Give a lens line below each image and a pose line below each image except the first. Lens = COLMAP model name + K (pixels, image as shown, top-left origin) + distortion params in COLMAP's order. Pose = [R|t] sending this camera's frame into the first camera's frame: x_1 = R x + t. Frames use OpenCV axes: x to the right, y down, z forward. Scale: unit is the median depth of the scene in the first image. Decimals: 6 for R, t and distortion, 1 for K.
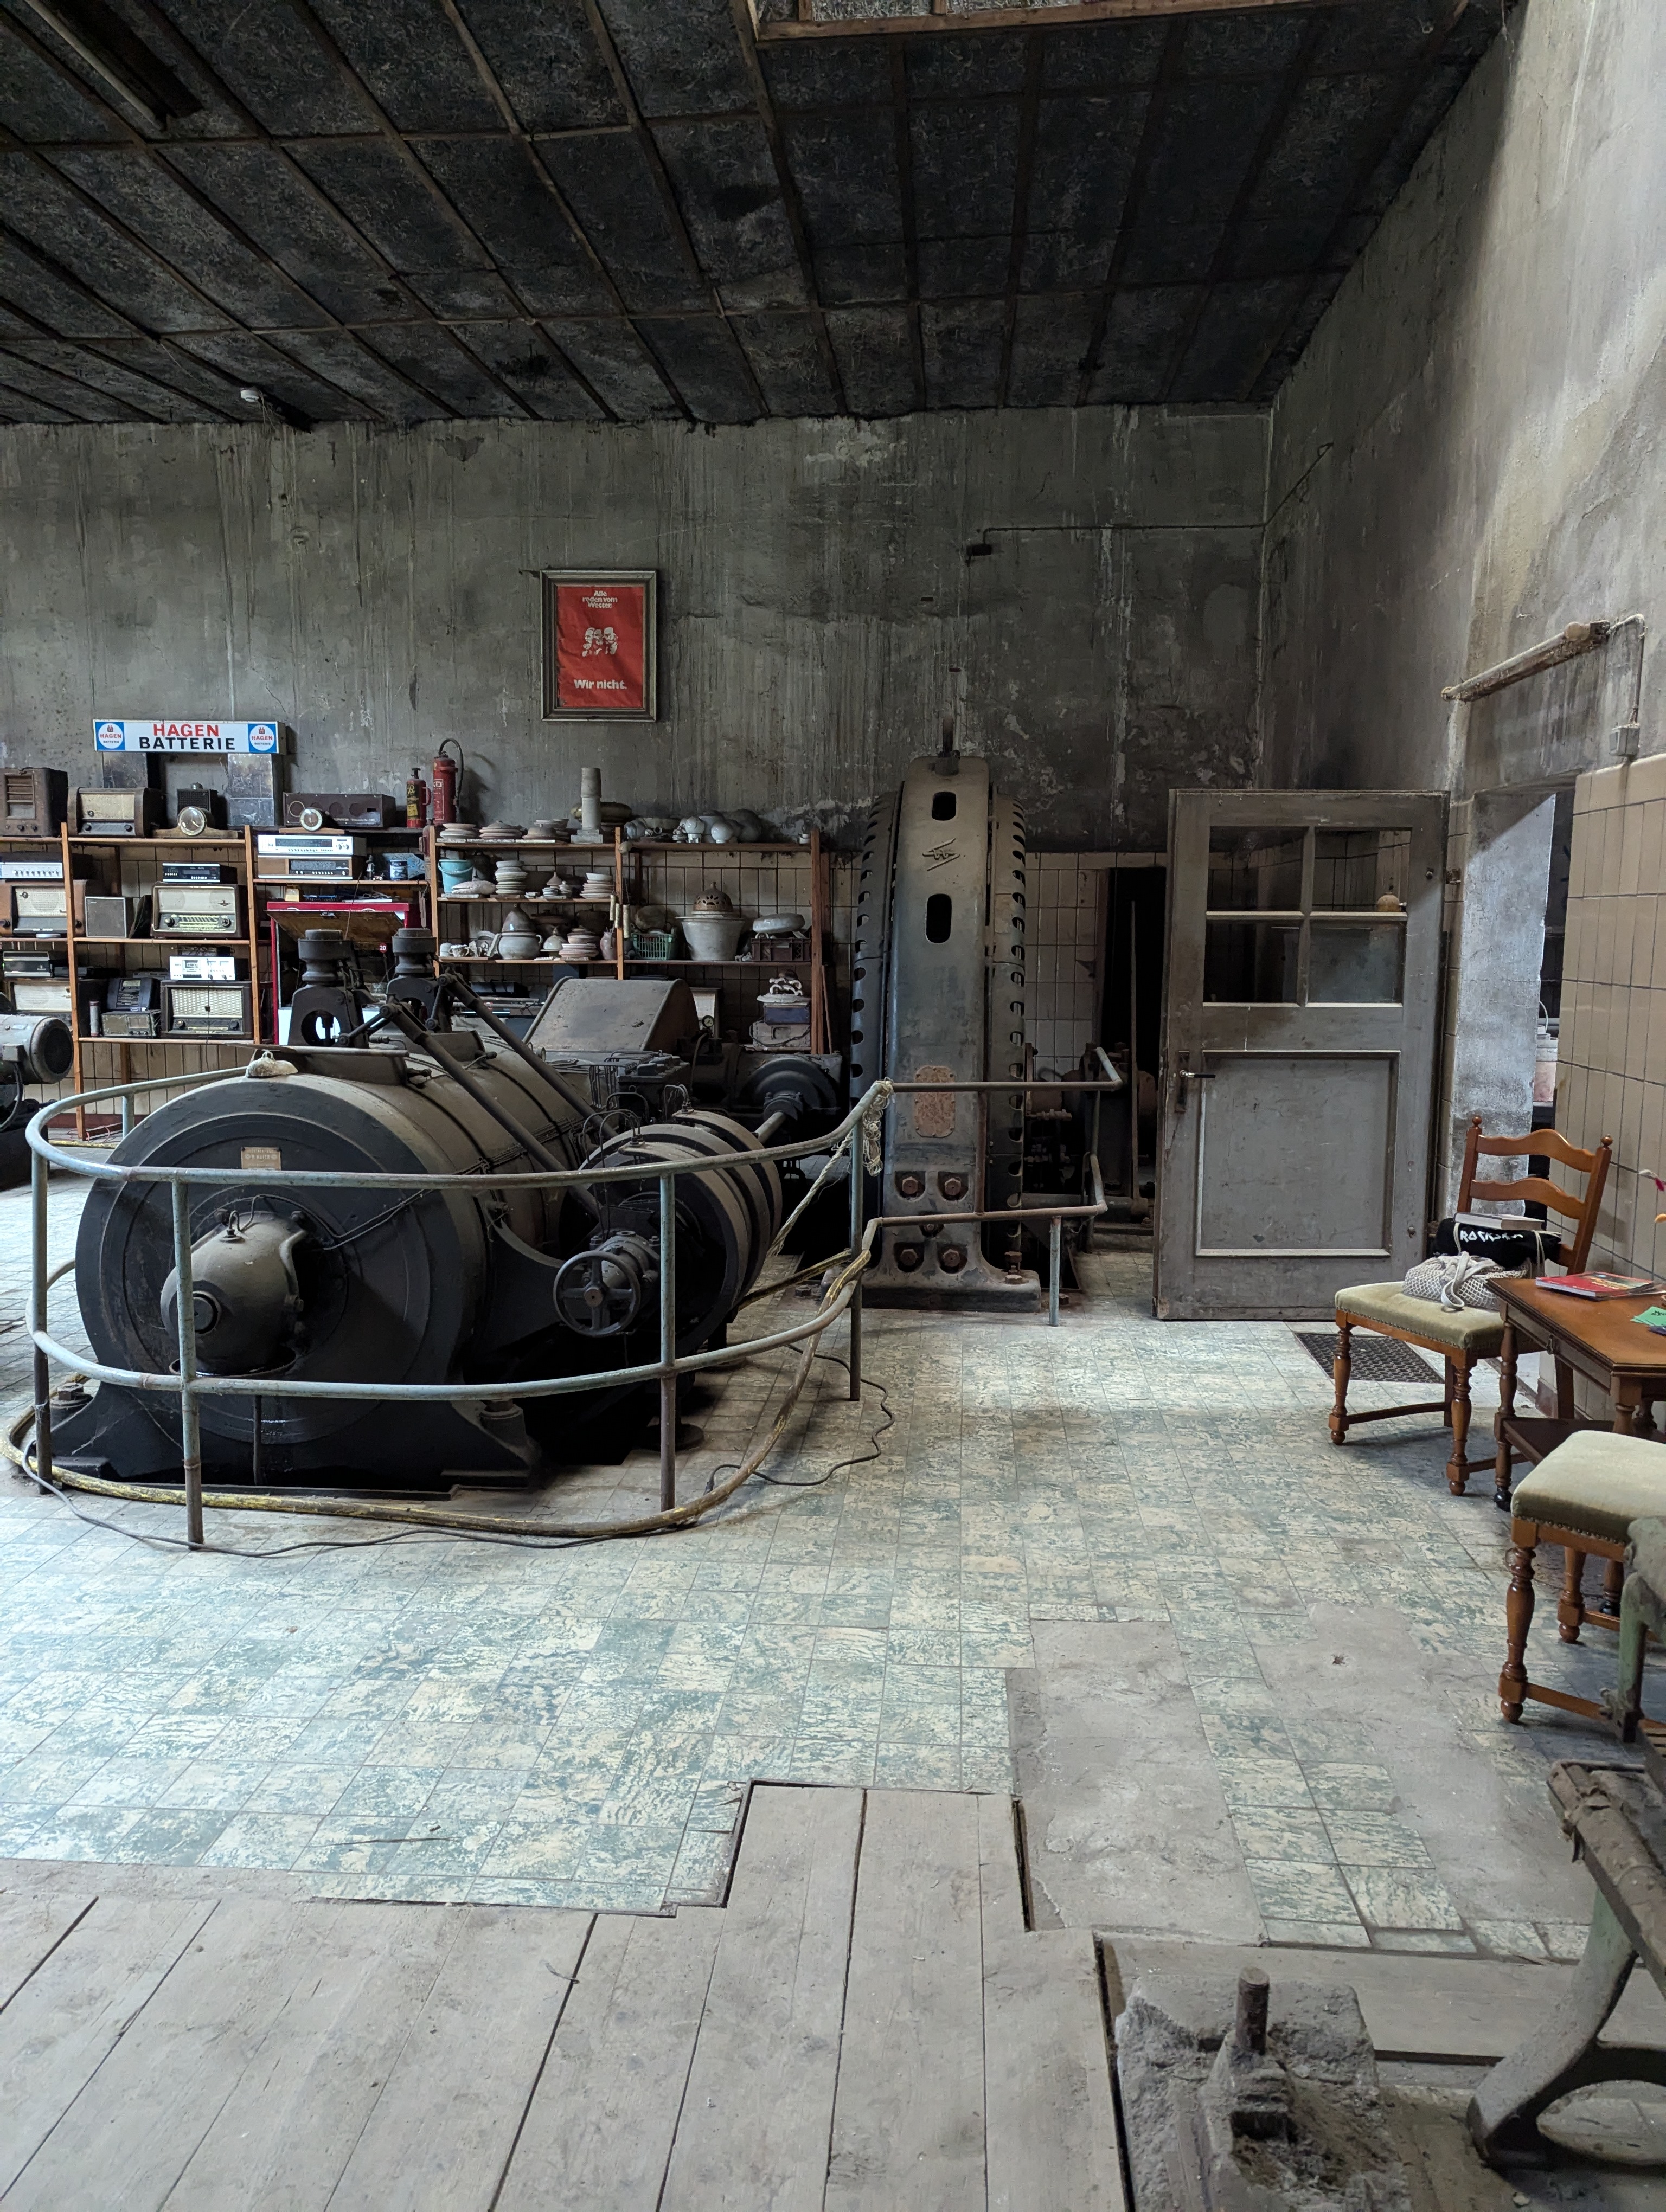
lens RADIAL K [[1567.7, 0, 835.5], [0, 1567.7, 1107.9], [0, 0, 1]] dist [0.037364, -0.025110]
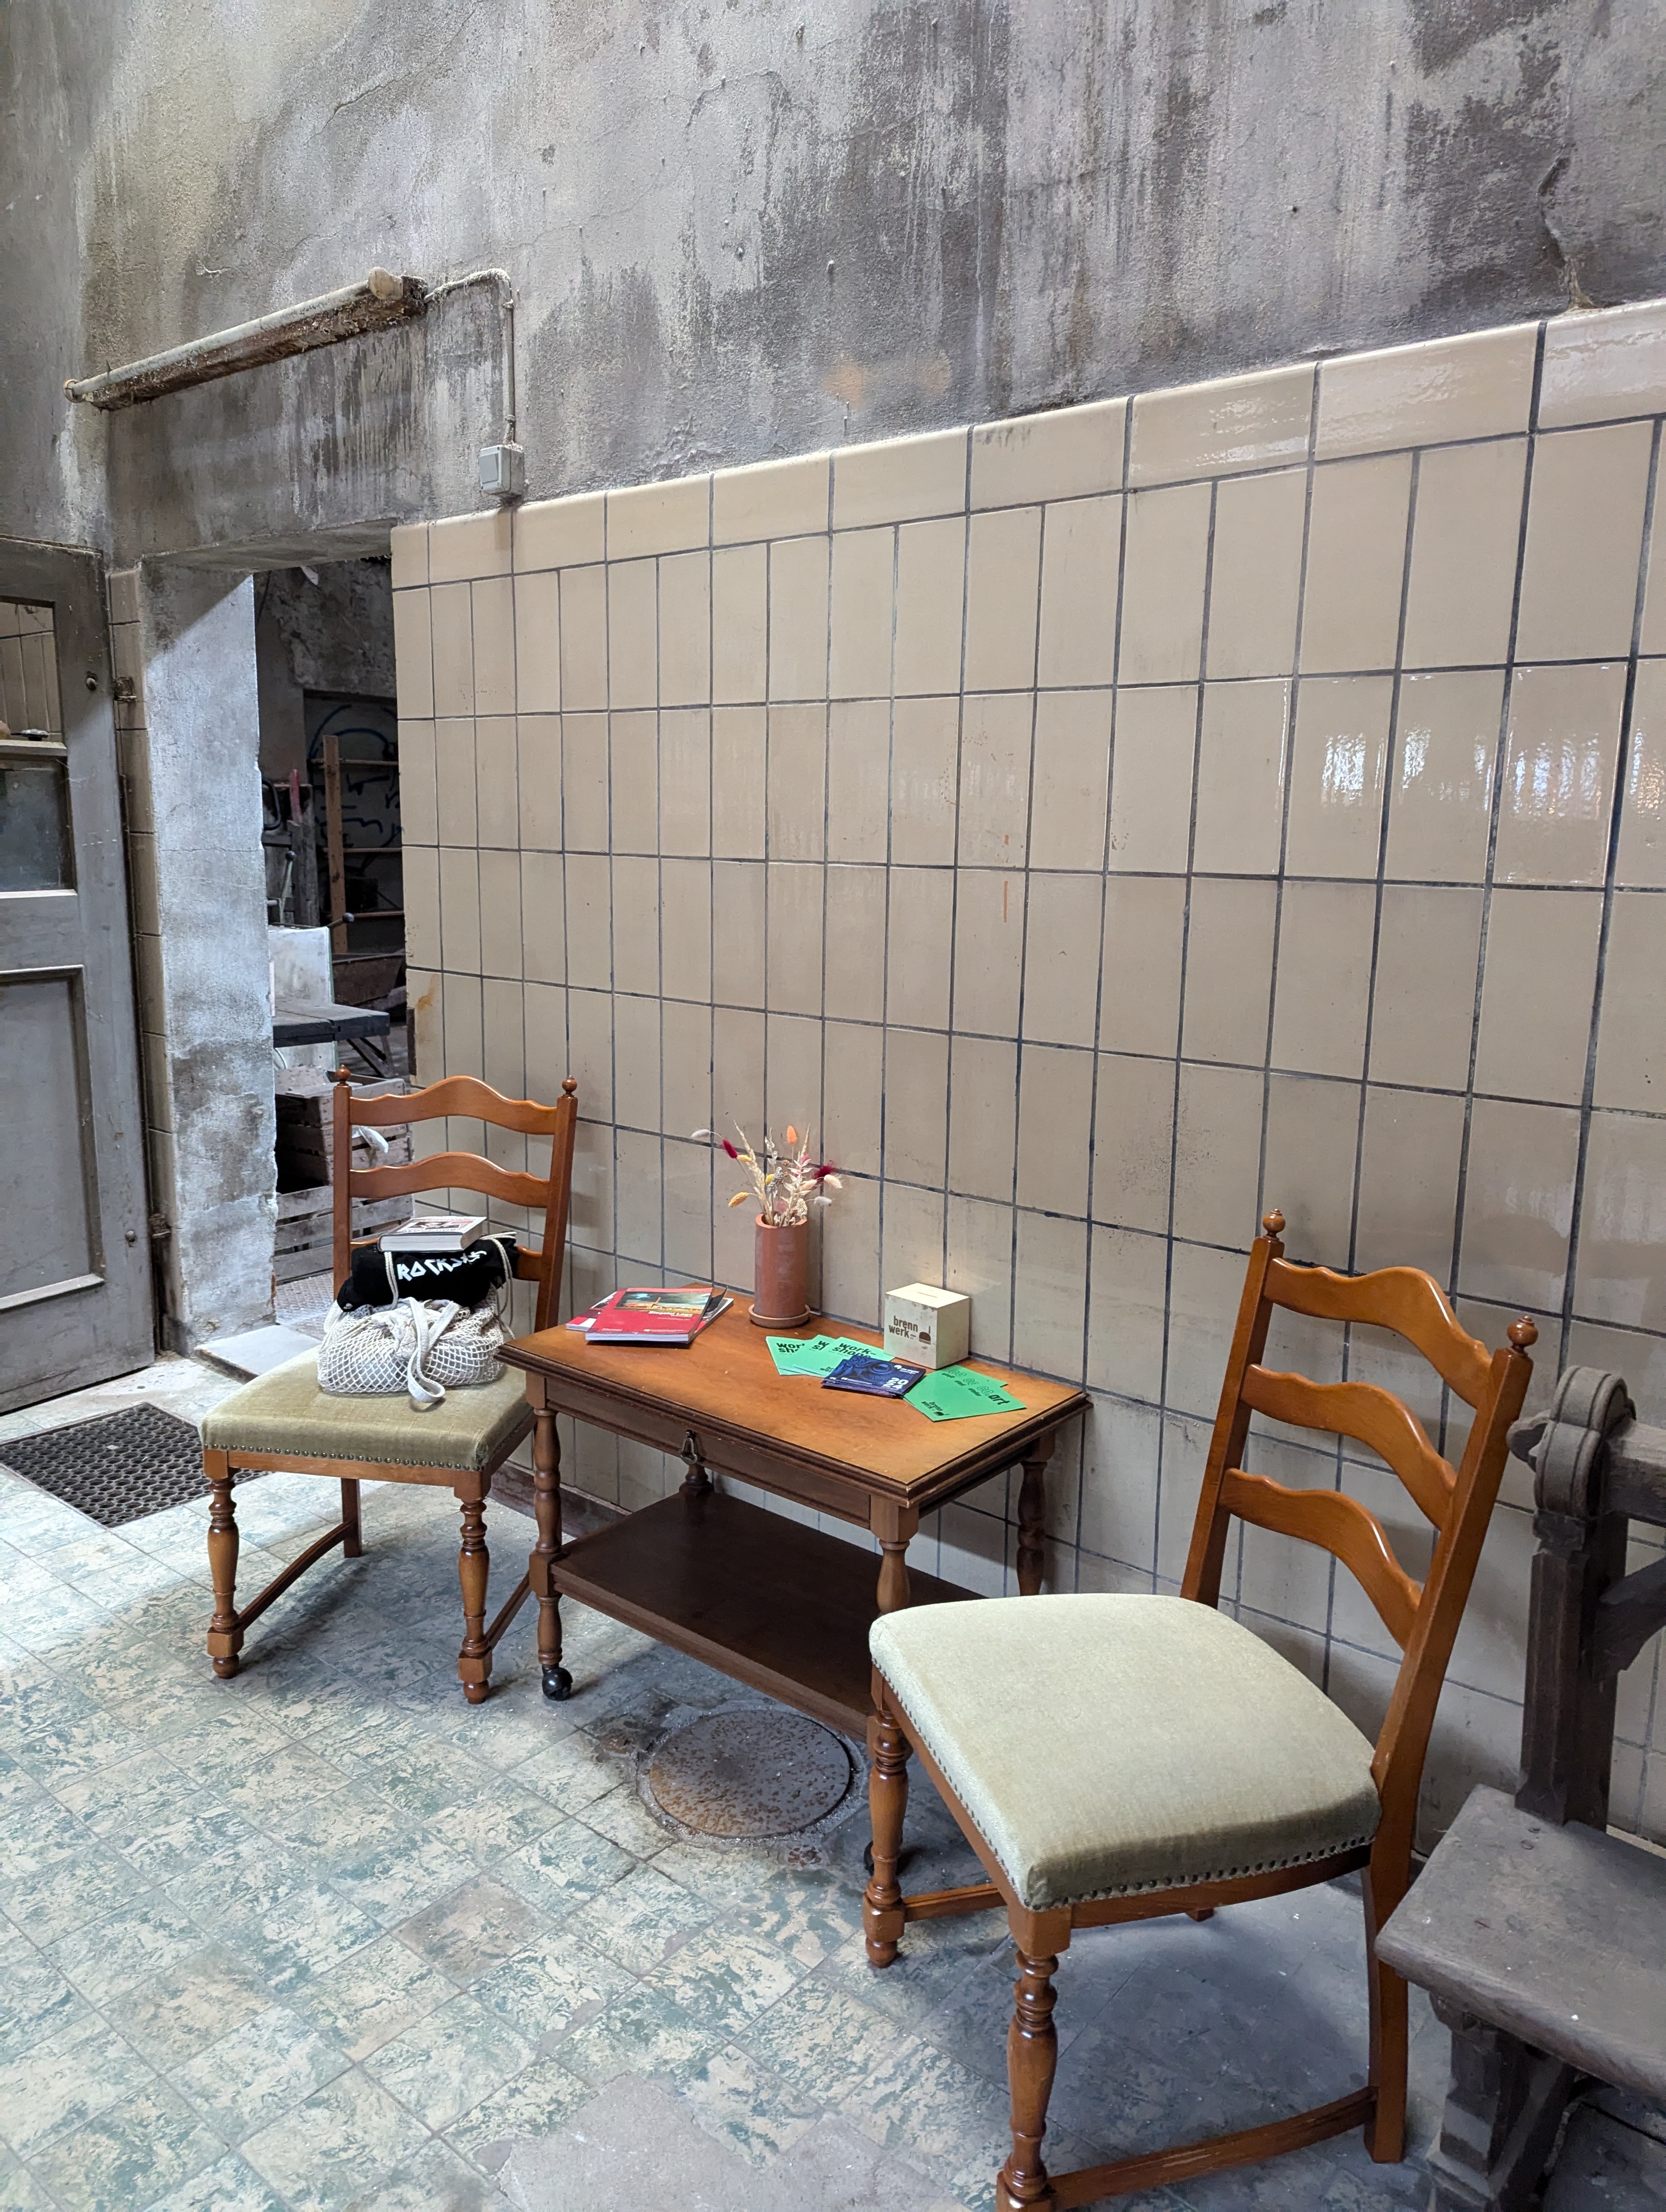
lens RADIAL K [[1567.7, 0, 828.4], [0, 1567.7, 1096.8], [0, 0, 1]] dist [0.037364, -0.025110]
pose [[0.577171, -0.145194, 0.803612, 0.015726], [0.088696, 0.989391, 0.115056, -0.034761], [-0.811793, 0.004870, 0.583926, 0.445598]]
